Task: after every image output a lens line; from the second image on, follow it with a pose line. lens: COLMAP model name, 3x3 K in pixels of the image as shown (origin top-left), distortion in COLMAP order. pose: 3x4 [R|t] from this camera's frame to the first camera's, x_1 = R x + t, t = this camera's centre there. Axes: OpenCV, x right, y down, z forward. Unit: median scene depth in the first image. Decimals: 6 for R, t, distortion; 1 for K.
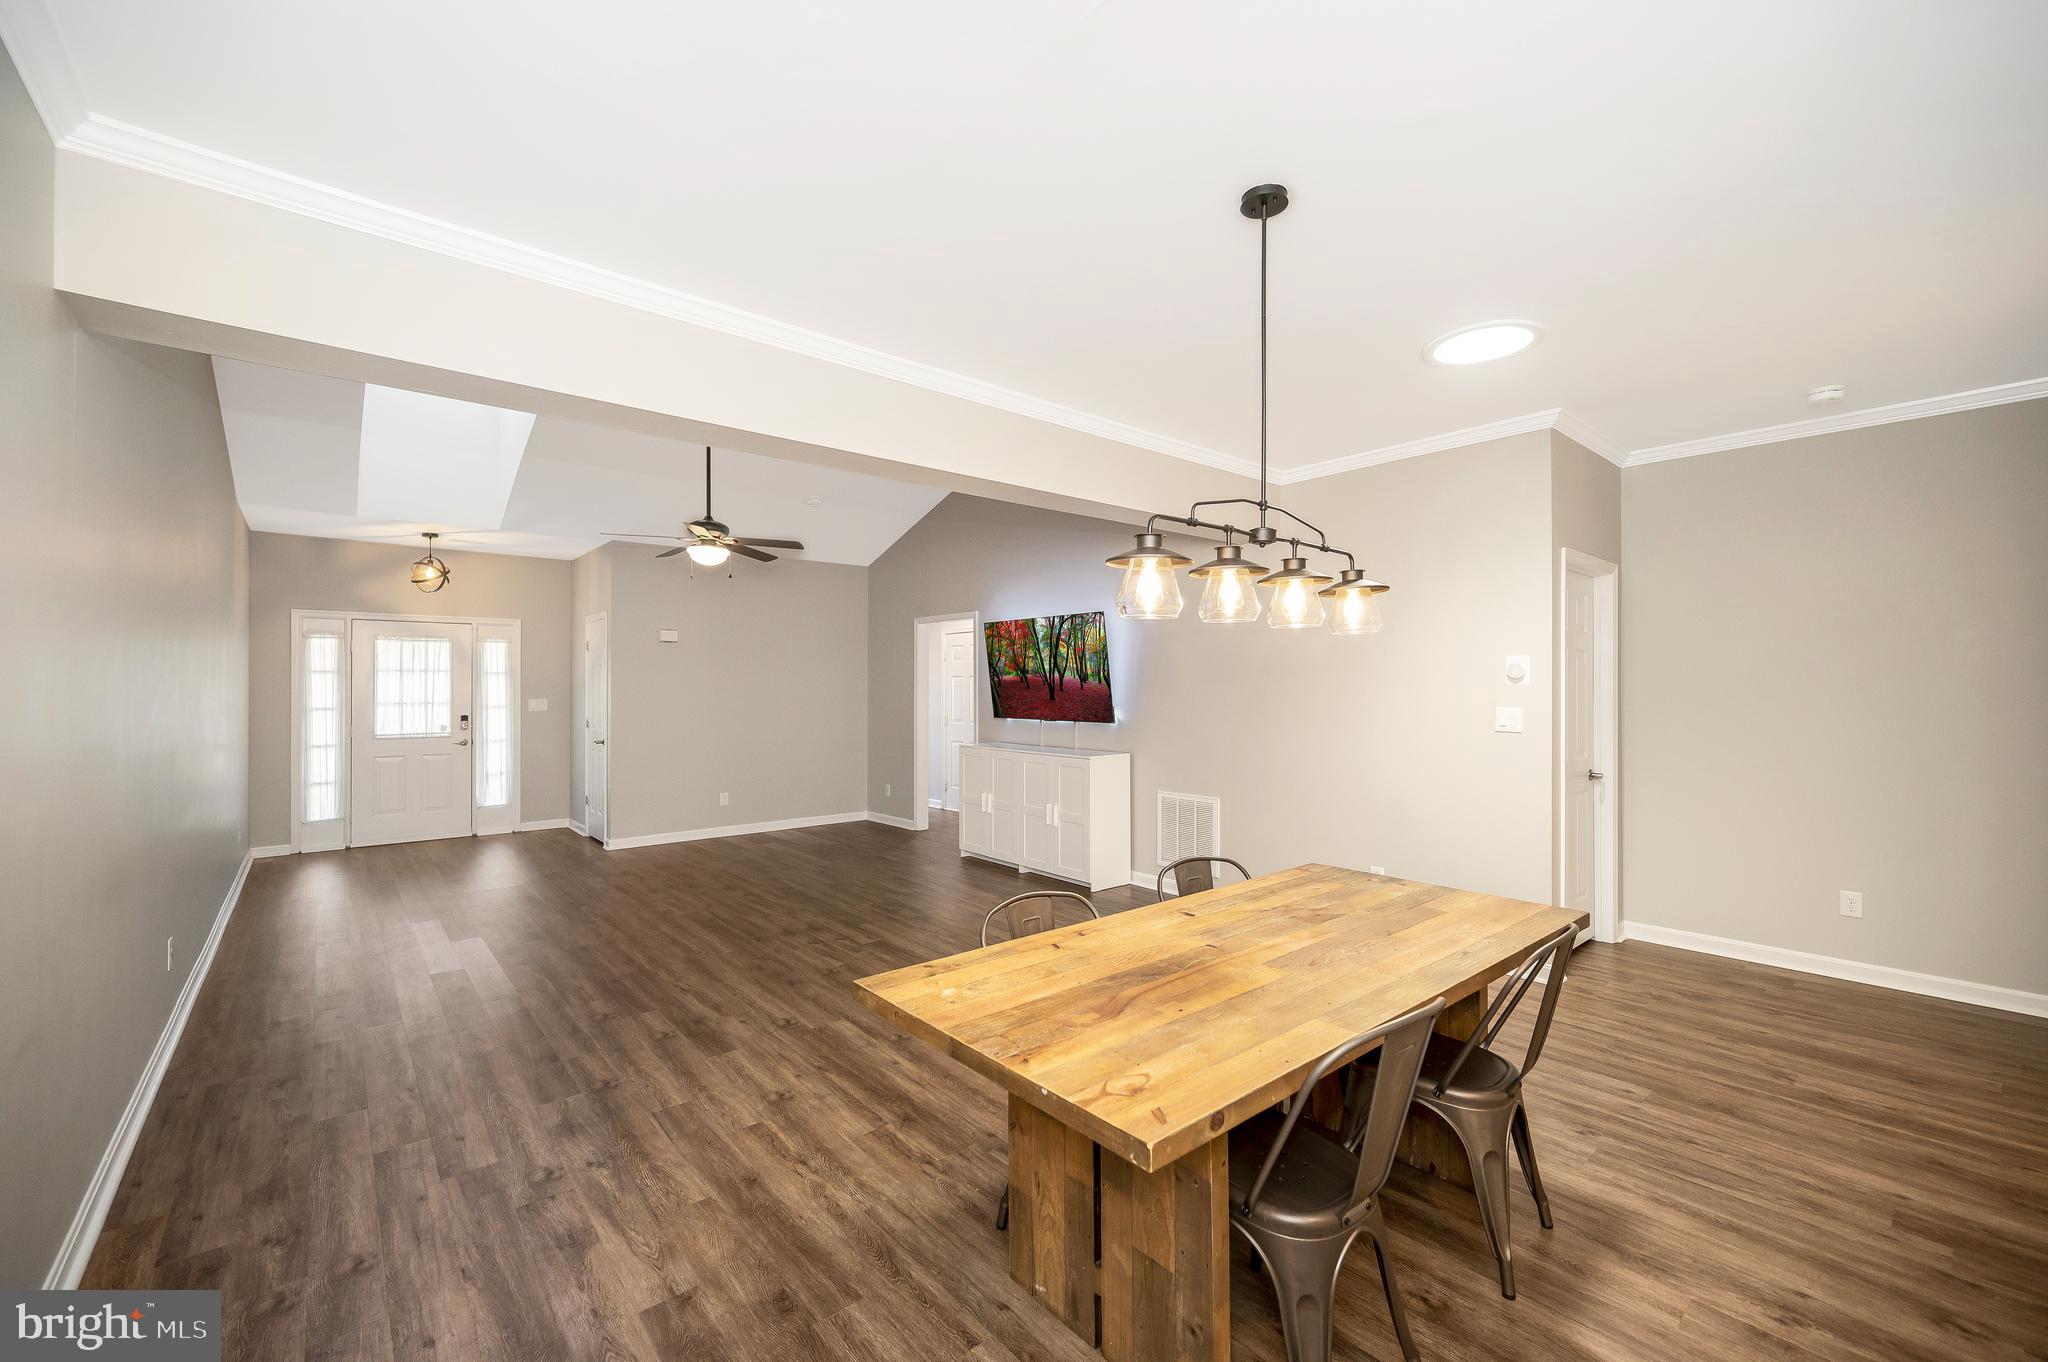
lens RADIAL K [[834.0, 0, 1024.0], [0, 834.0, 681.0], [0, 0, 1]] dist [0.000042, -0.000322]
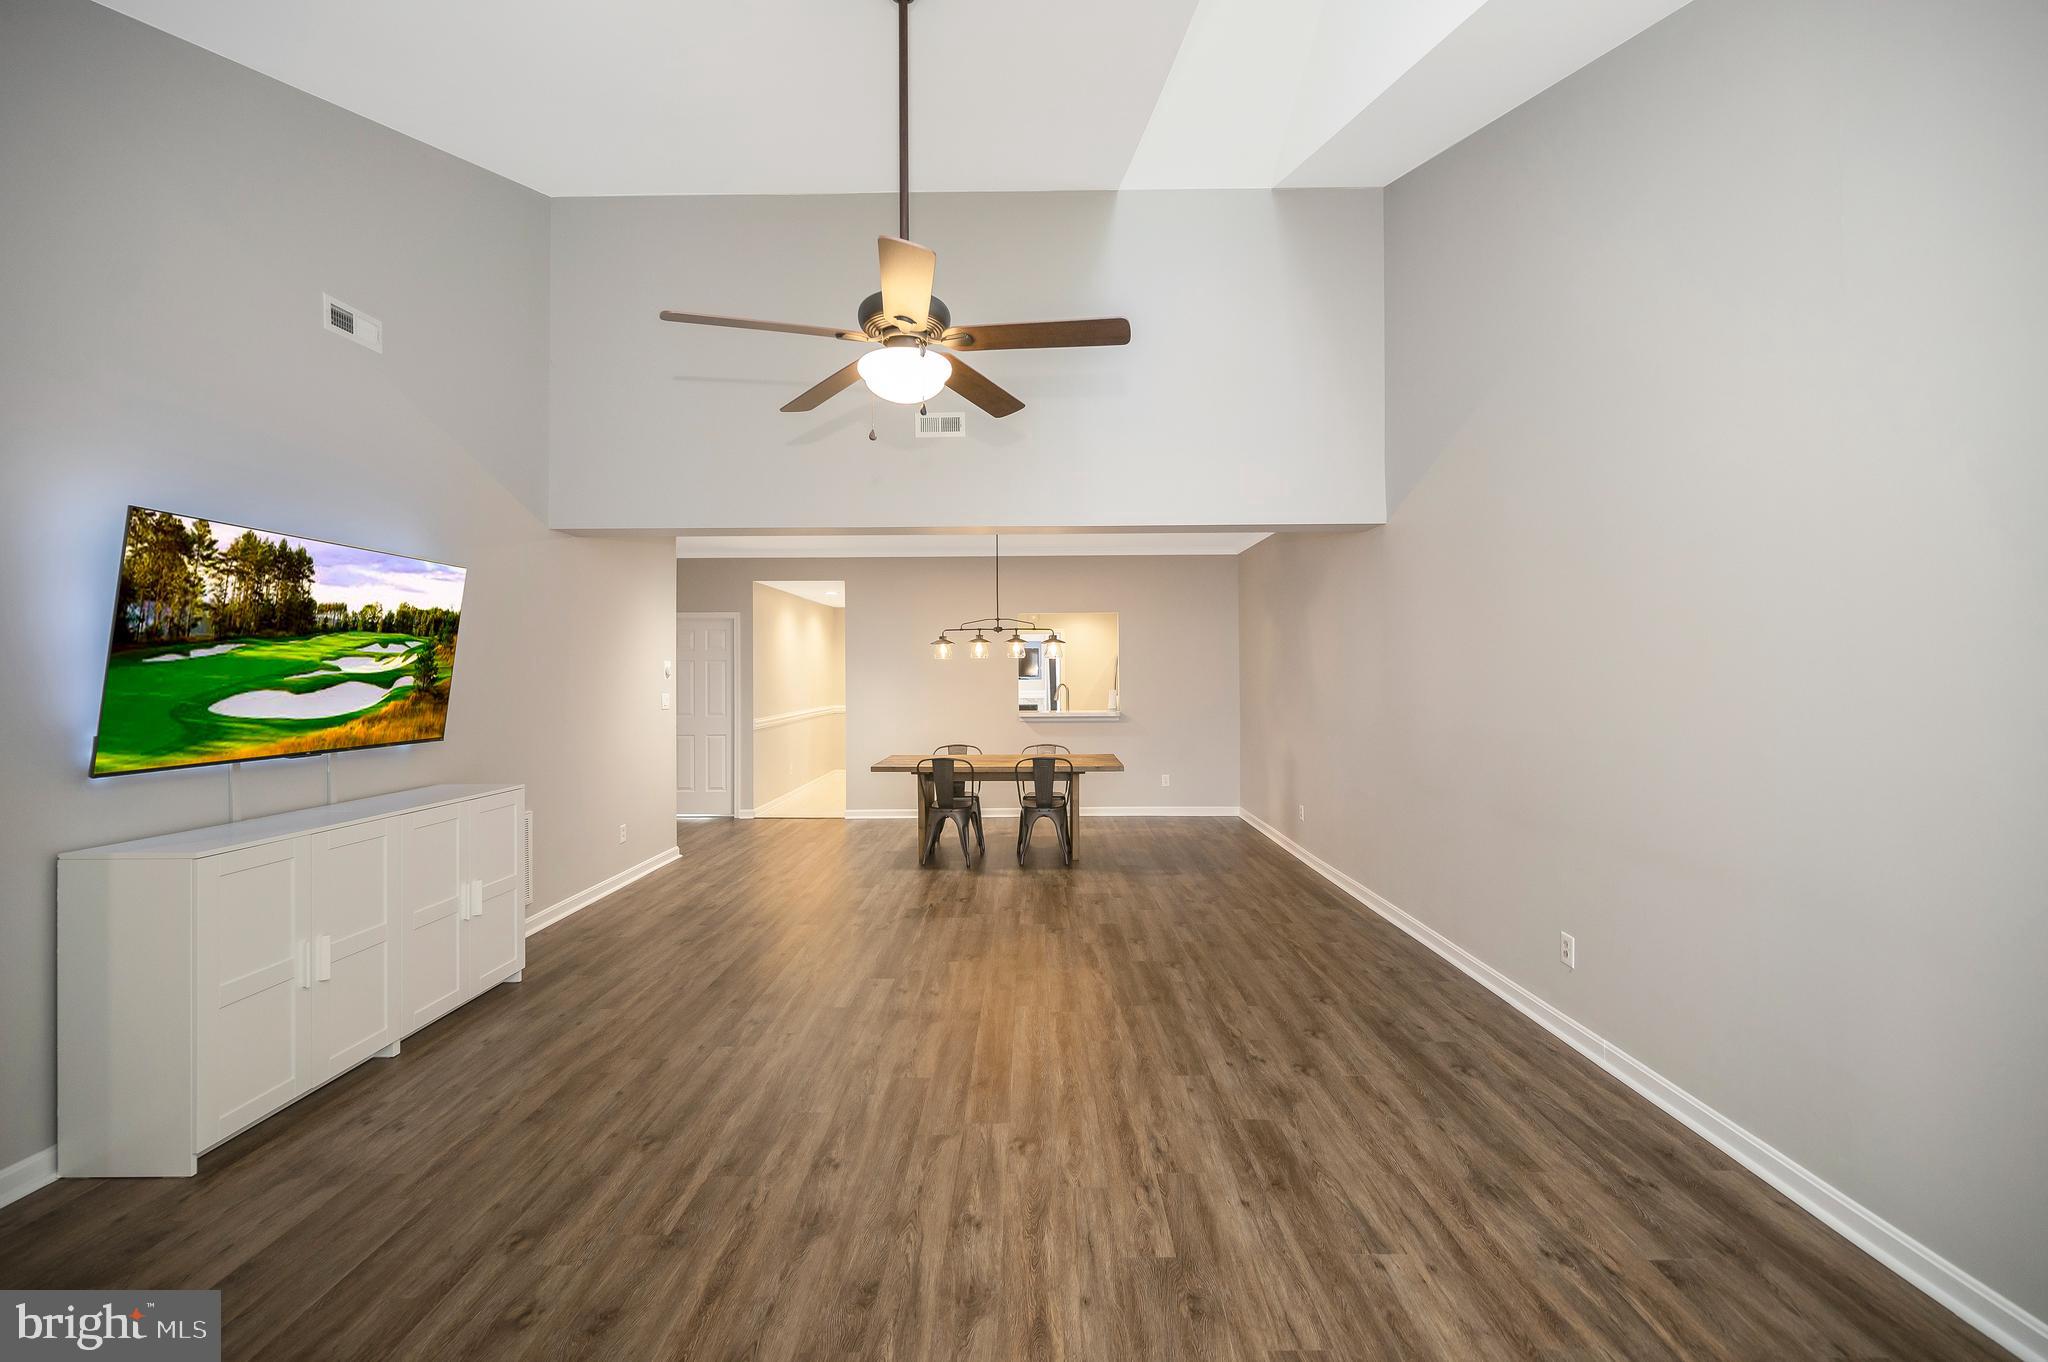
lens RADIAL K [[814.2, 0, 1035.4], [0, 814.2, 676.0], [0, 0, 1]] dist [-0.000886, -0.000117]
pose [[-0.764153, 0.005056, 0.645015, -0.568238], [0.002796, 0.999986, -0.004526, 0.004440], [-0.645028, -0.001655, -0.764157, 1.038816]]
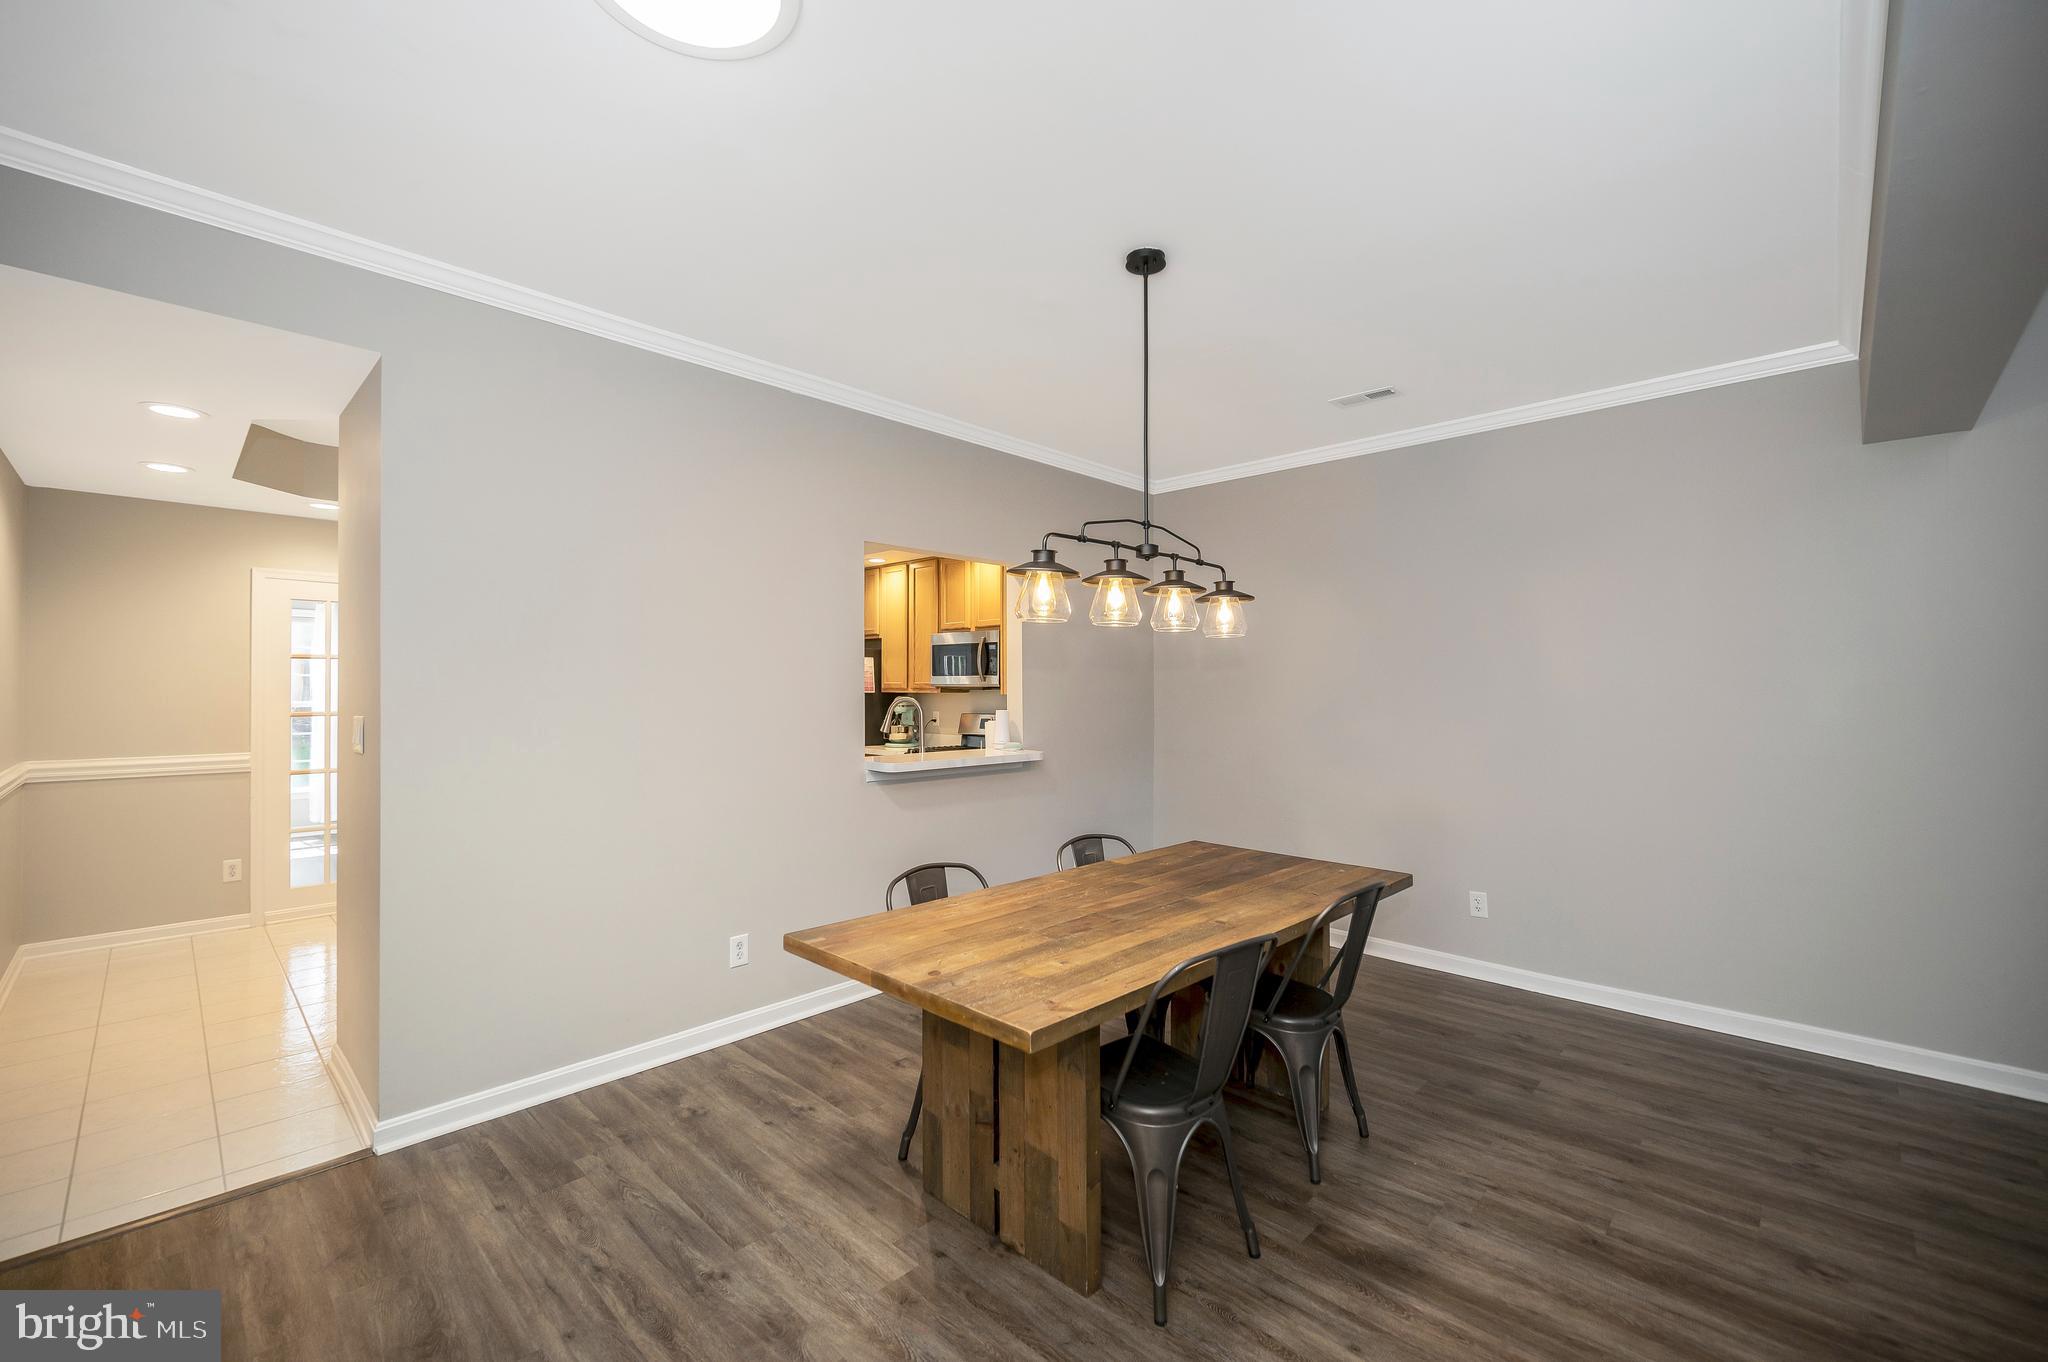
lens RADIAL K [[839.2, 0, 1028.5], [0, 839.2, 682.6], [0, 0, 1]] dist [0.000348, -0.000016]
pose [[-0.994962, -0.000922, -0.100247, 0.183570], [0.000396, 0.999914, -0.013133, 0.007696], [0.100250, -0.013107, -0.994876, 0.693057]]
